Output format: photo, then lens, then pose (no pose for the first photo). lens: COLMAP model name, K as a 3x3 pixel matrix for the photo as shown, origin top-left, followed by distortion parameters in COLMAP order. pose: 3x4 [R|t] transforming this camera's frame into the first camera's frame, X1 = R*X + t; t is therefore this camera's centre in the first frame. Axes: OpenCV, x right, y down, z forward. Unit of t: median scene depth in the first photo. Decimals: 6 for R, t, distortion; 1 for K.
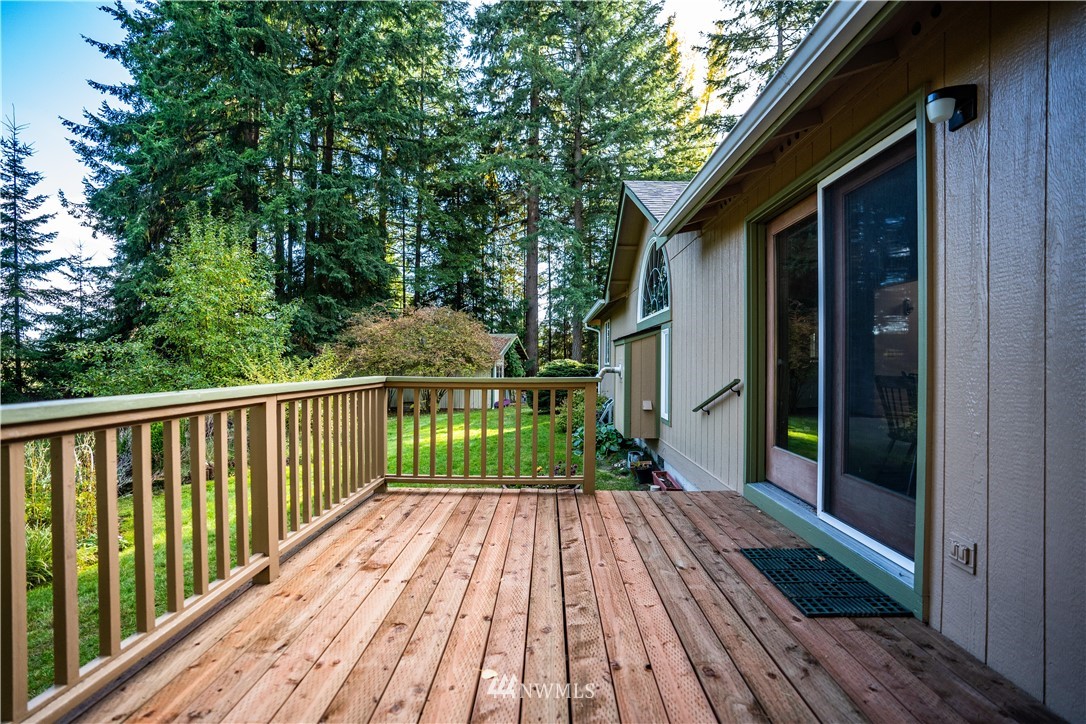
lens RADIAL K [[499.7, 0, 539.6], [0, 499.7, 365.6], [0, 0, 1]] dist [-0.074131, 0.030225]
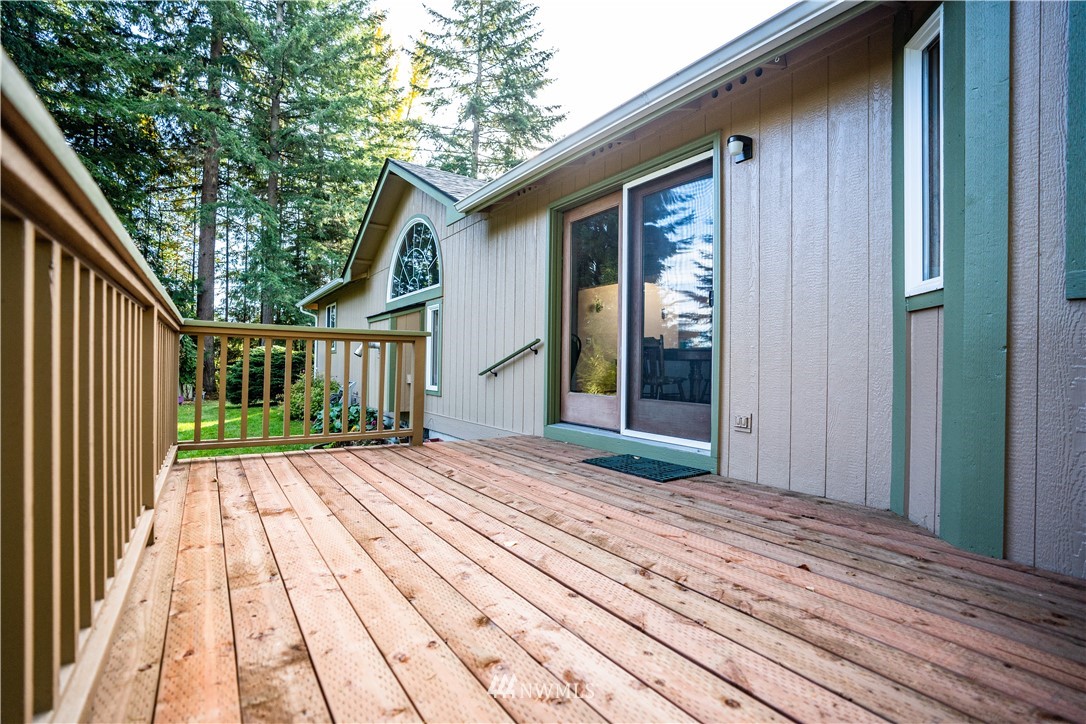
lens RADIAL K [[499.7, 0, 539.6], [0, 499.7, 365.6], [0, 0, 1]] dist [-0.074131, 0.030225]
pose [[0.814357, 0.009606, 0.580285, -0.081116], [-0.008510, 0.999953, -0.004611, 0.026704], [-0.580302, -0.001183, 0.814401, 0.004706]]
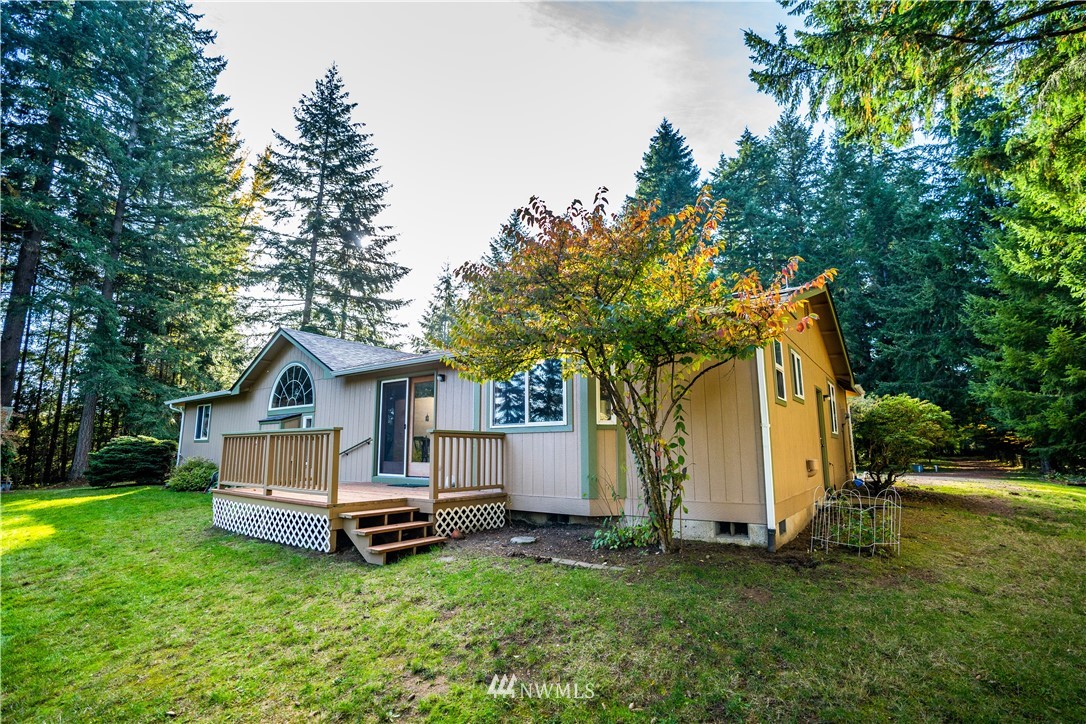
lens RADIAL K [[499.7, 0, 539.6], [0, 499.7, 365.6], [0, 0, 1]] dist [-0.074131, 0.030225]
pose [[0.575792, 0.132611, 0.806770, -0.366214], [0.012520, 0.985213, -0.170877, 0.031151], [-0.817500, 0.108490, 0.565617, -0.378734]]
